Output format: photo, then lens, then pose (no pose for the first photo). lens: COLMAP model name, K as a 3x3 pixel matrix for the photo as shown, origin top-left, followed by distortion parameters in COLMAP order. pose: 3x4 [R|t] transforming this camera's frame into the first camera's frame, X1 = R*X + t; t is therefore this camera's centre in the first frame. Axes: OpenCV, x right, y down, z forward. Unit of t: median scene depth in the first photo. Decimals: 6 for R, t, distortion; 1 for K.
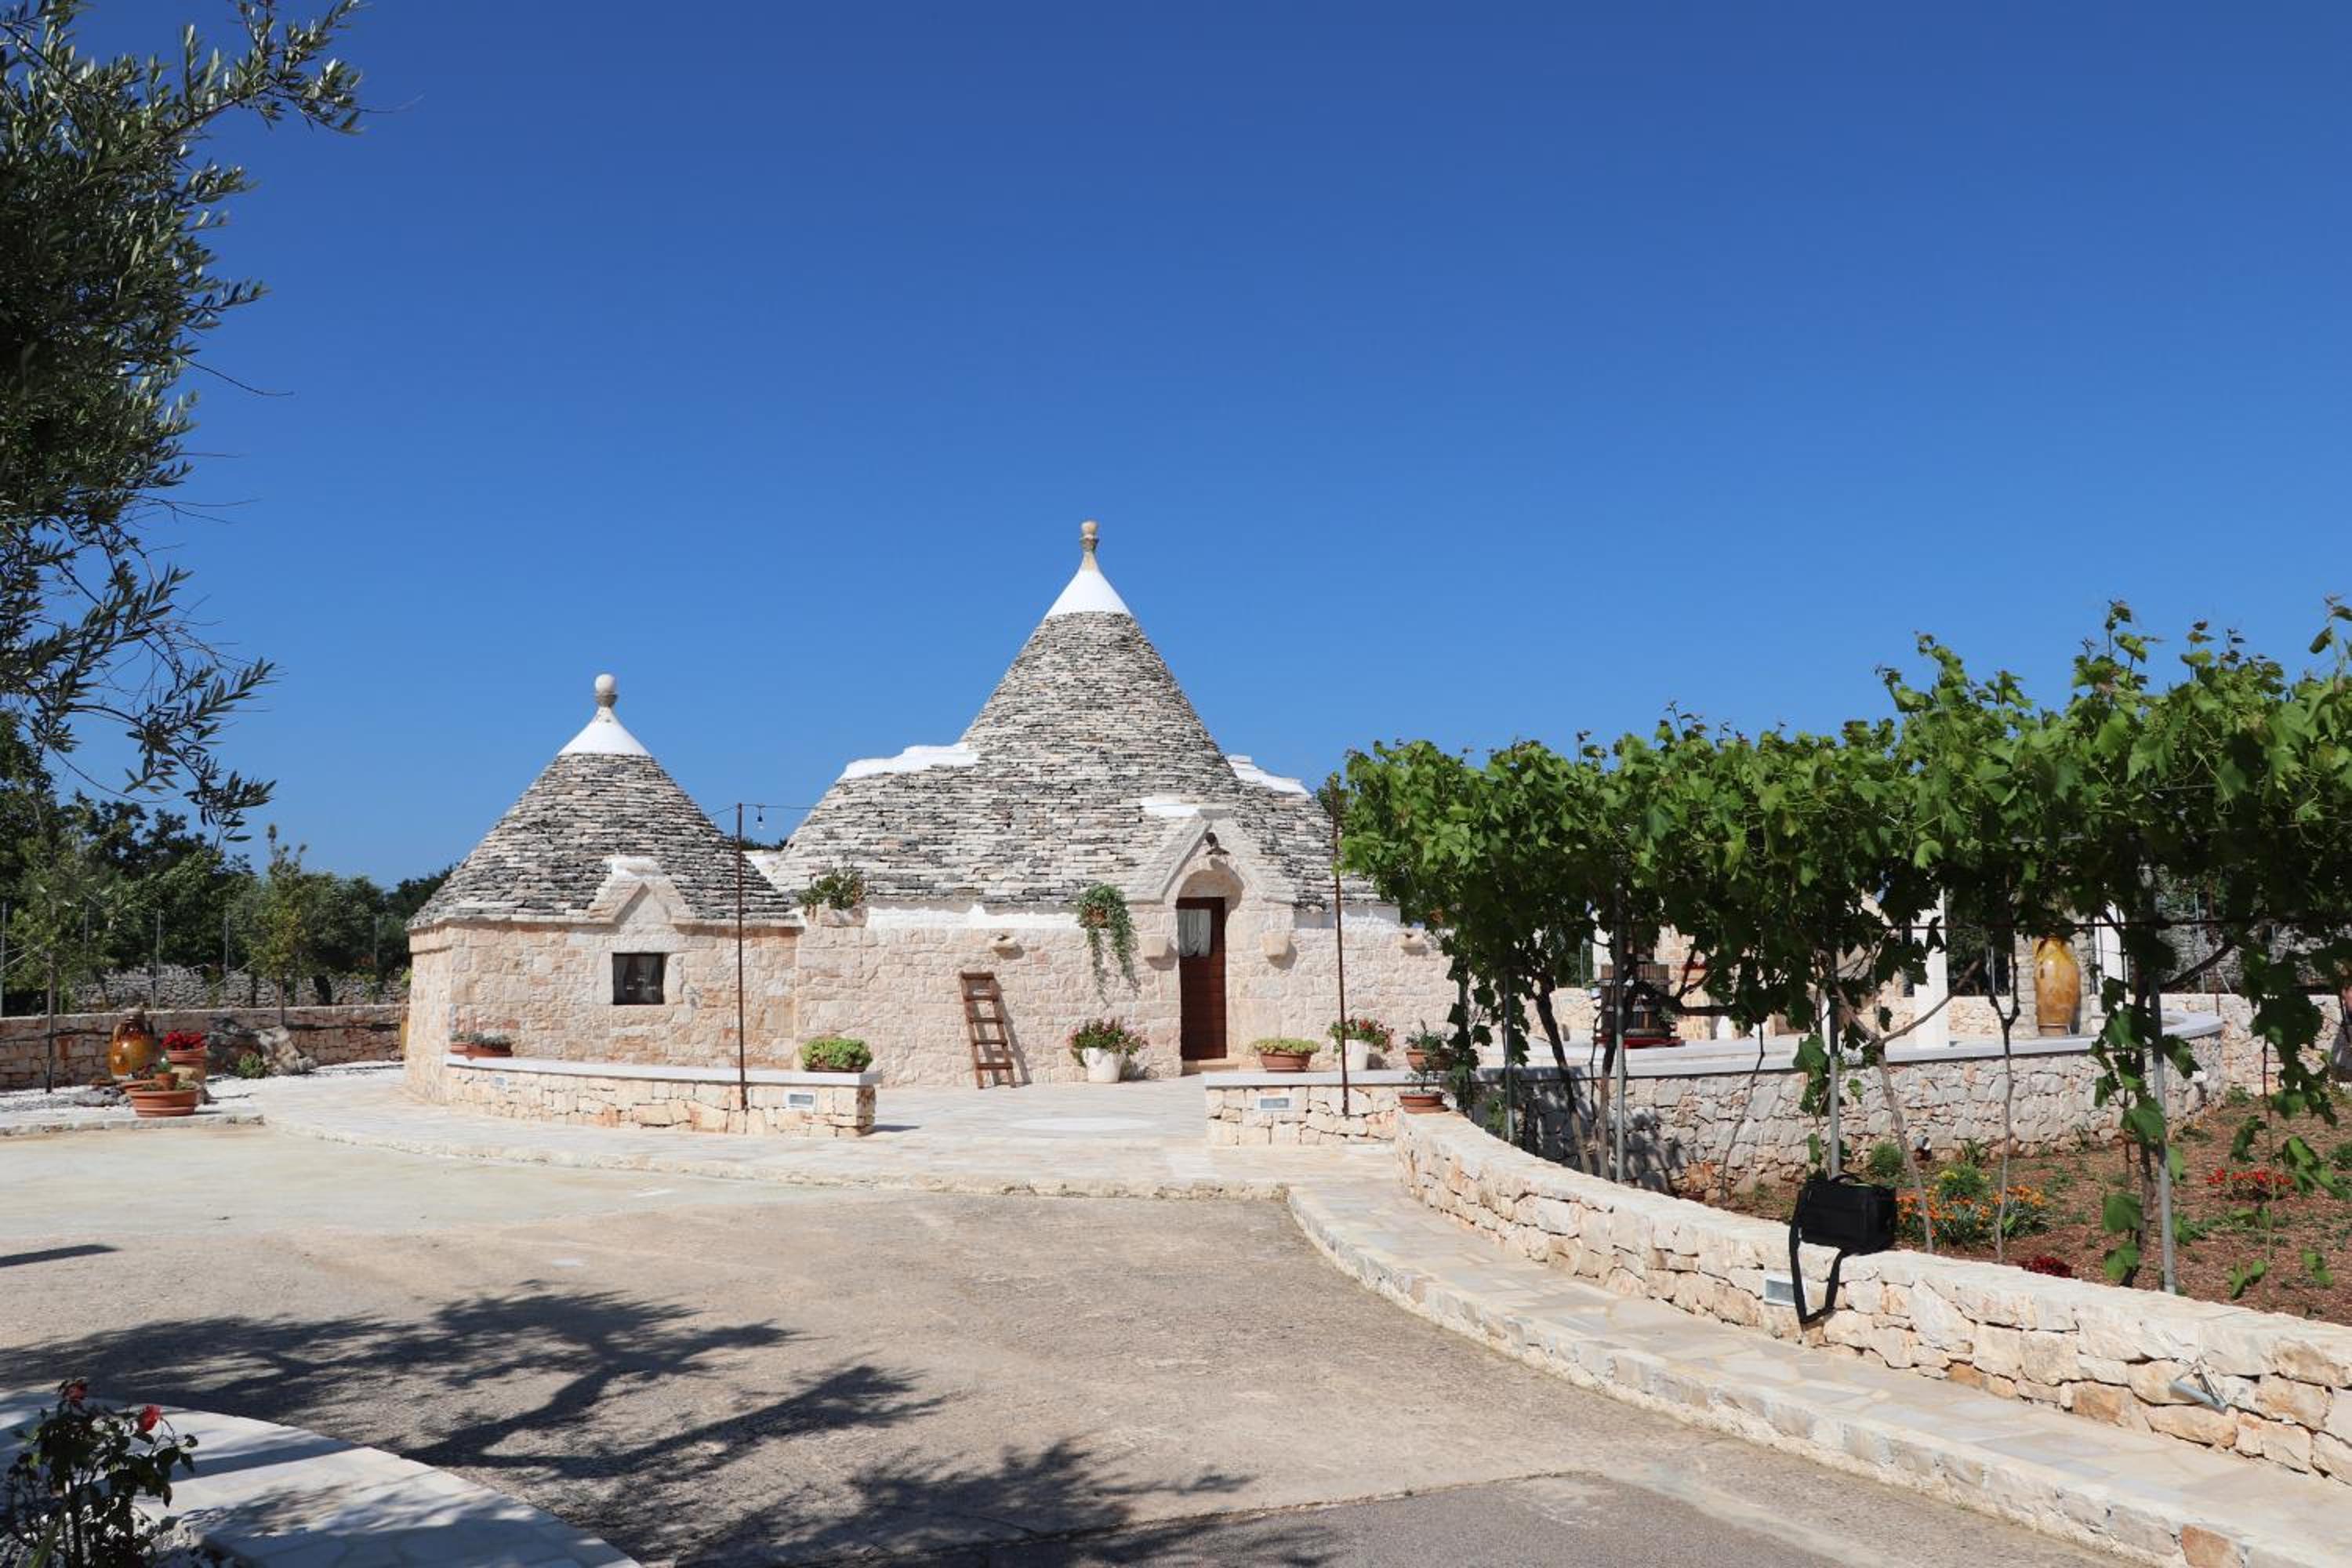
lens RADIAL K [[1941.7, 0, 1171.9], [0, 1941.7, 787.8], [0, 0, 1]] dist [-0.188848, 0.158713]
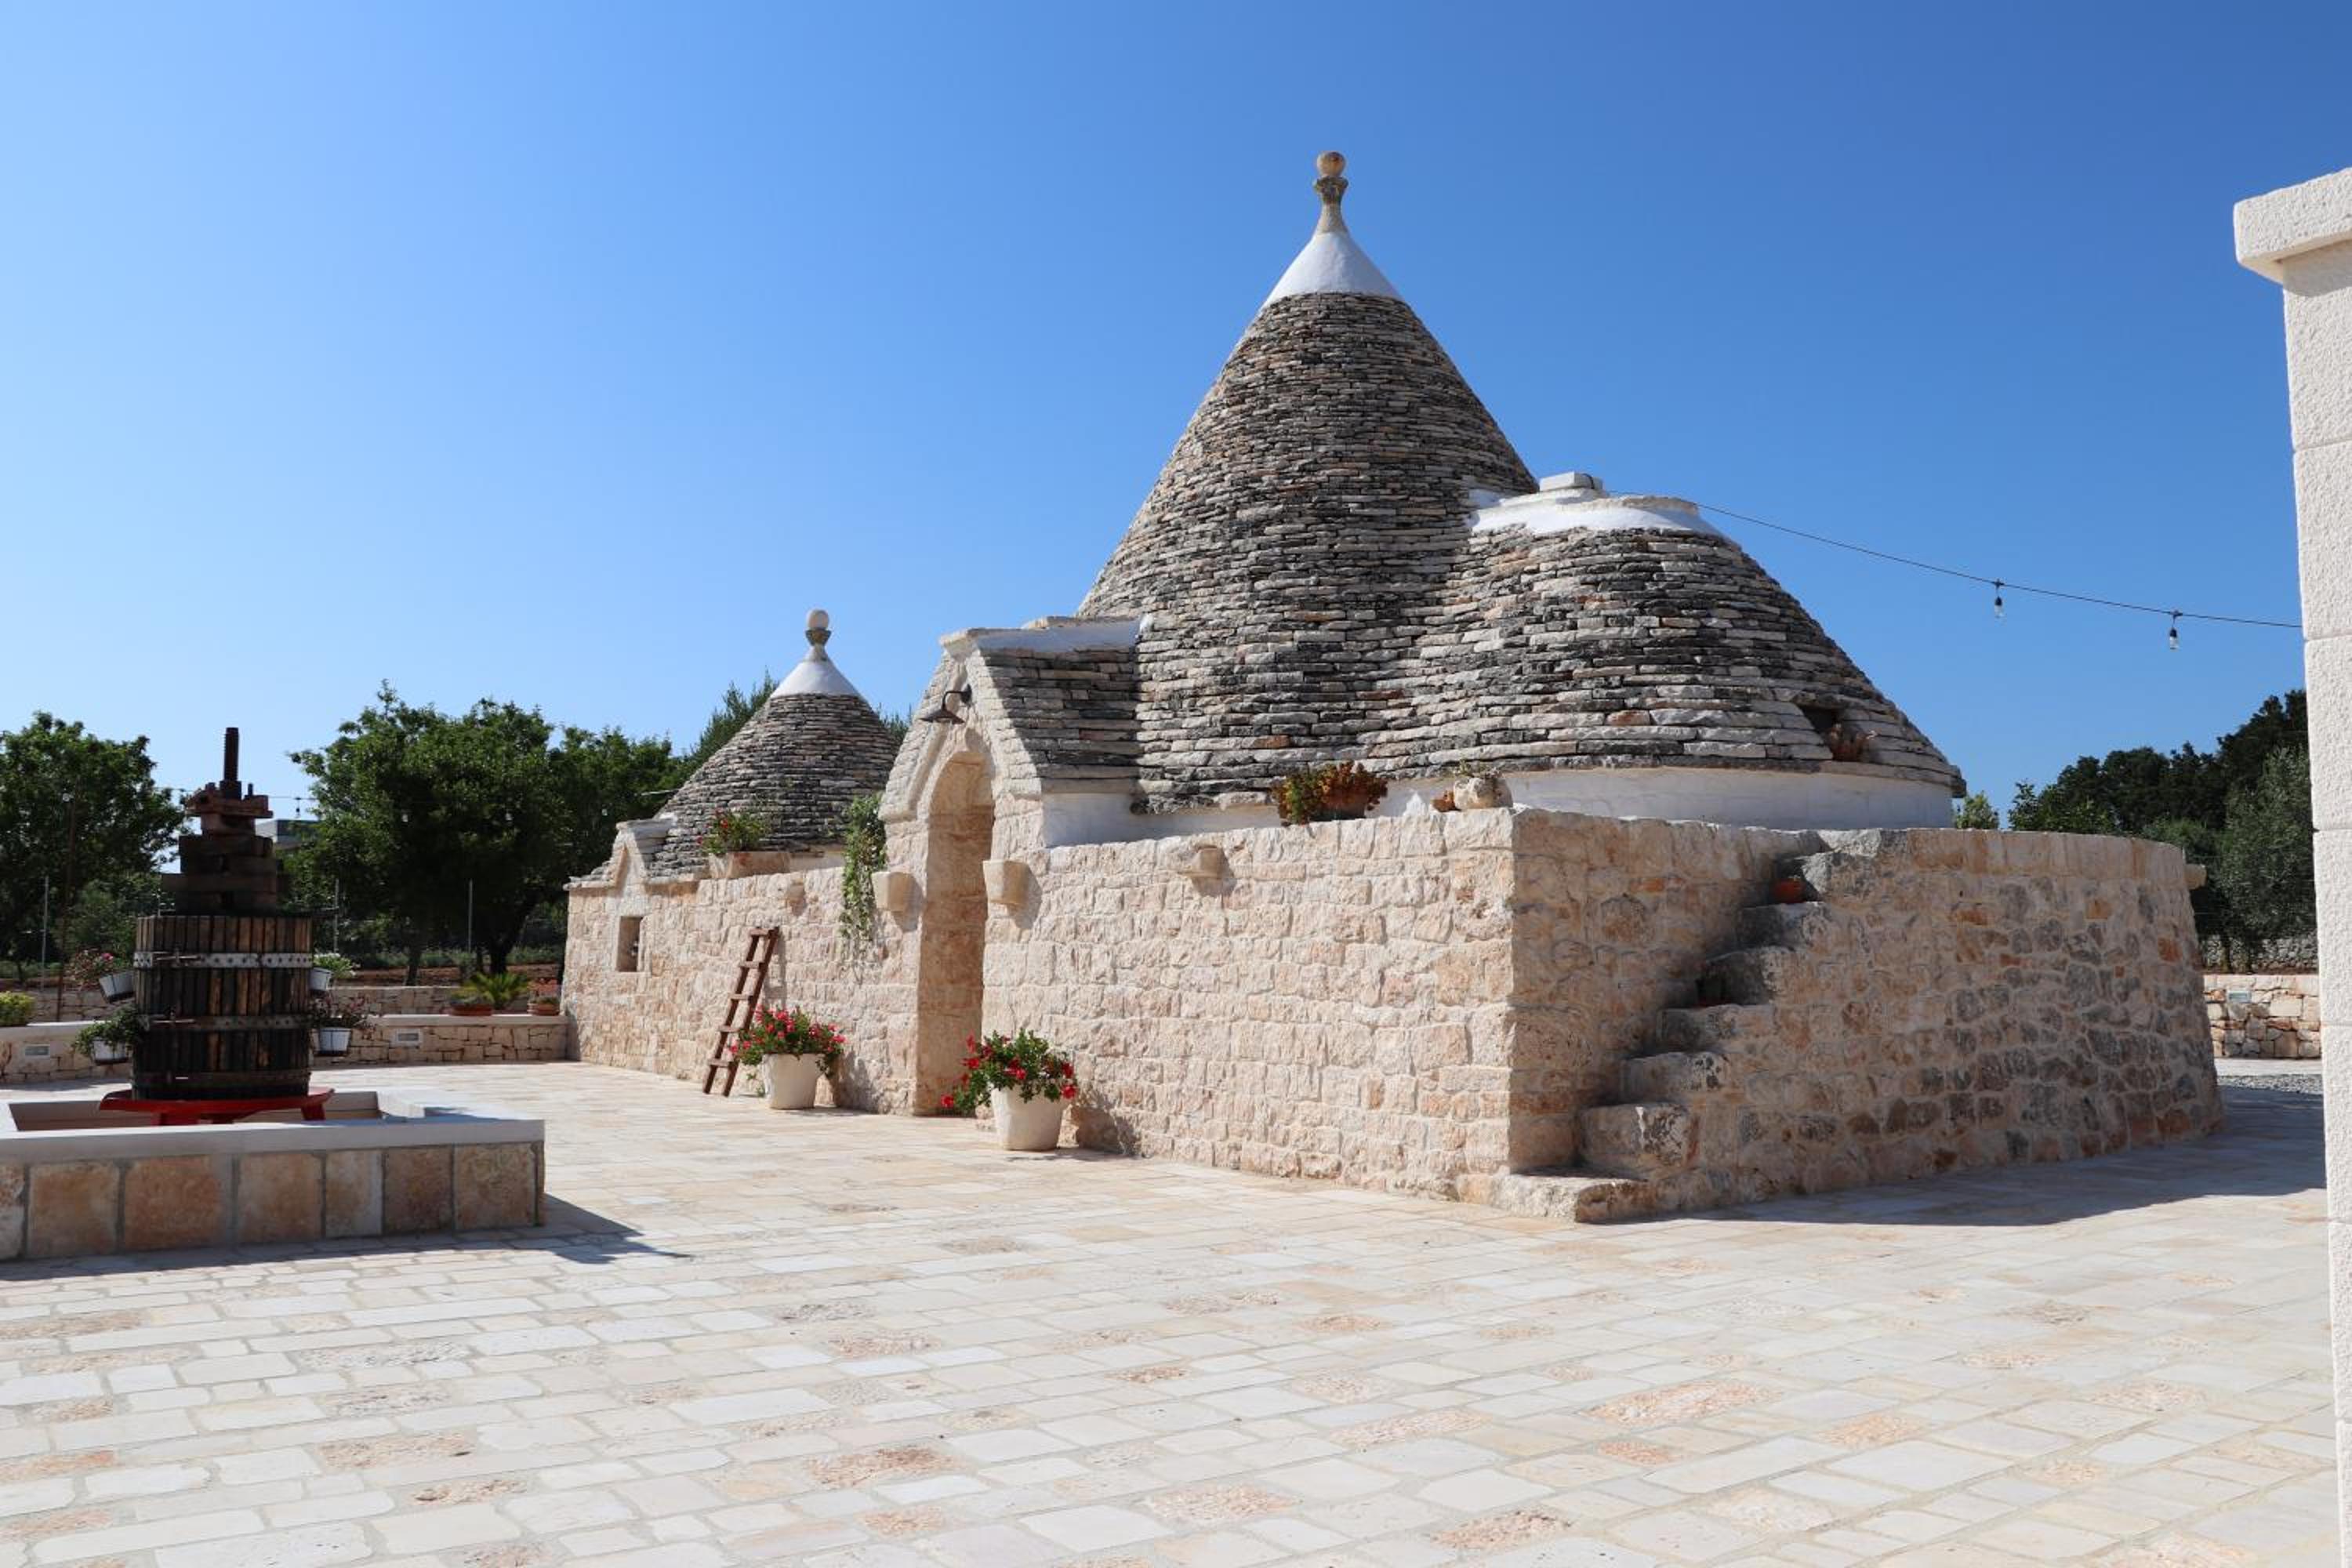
lens RADIAL K [[1924.3, 0, 1176.7], [0, 1924.3, 786.1], [0, 0, 1]] dist [-0.181760, 0.155890]
pose [[0.075217, -0.077302, -0.994166, 0.606380], [0.096645, 0.992862, -0.069888, 0.102894], [0.992473, -0.090824, 0.082151, 1.080635]]
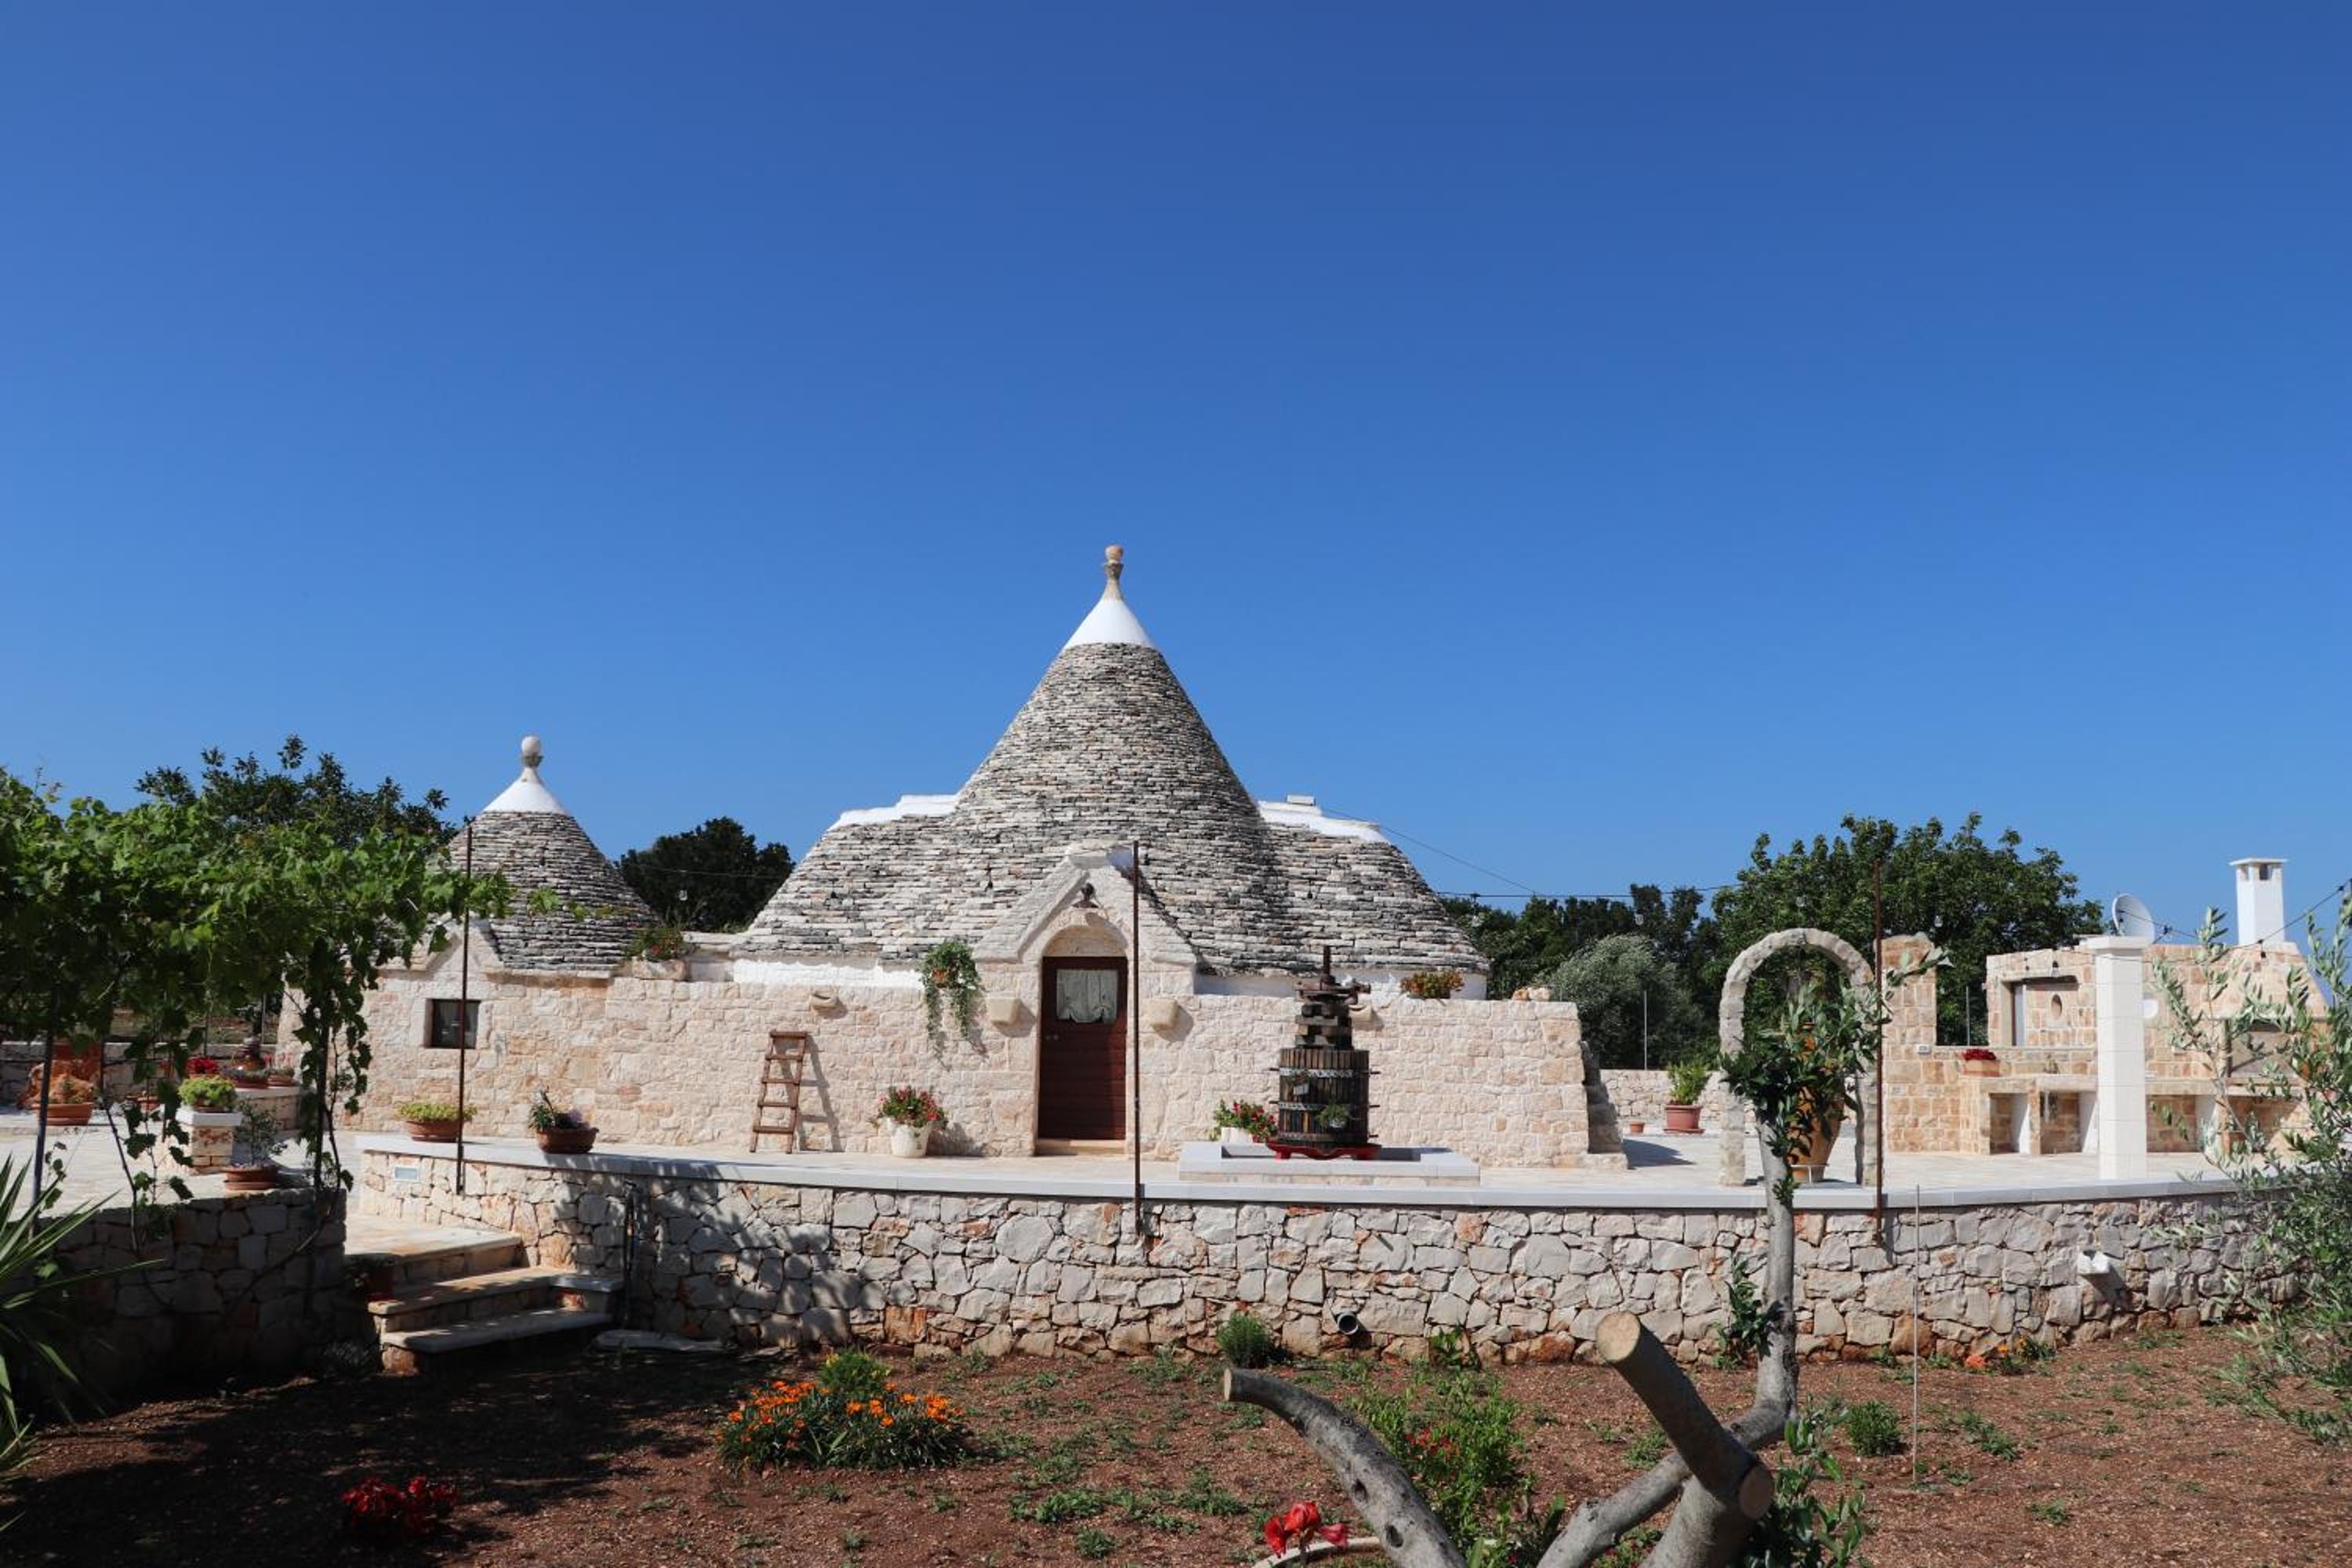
lens RADIAL K [[1938.6, 0, 1168.6], [0, 1938.6, 798.3], [0, 0, 1]] dist [-0.185787, 0.155204]
pose [[0.859038, -0.030623, -0.510995, 0.538404], [0.016943, 0.999363, -0.031408, 0.013594], [0.511632, 0.018323, 0.859009, 0.276996]]
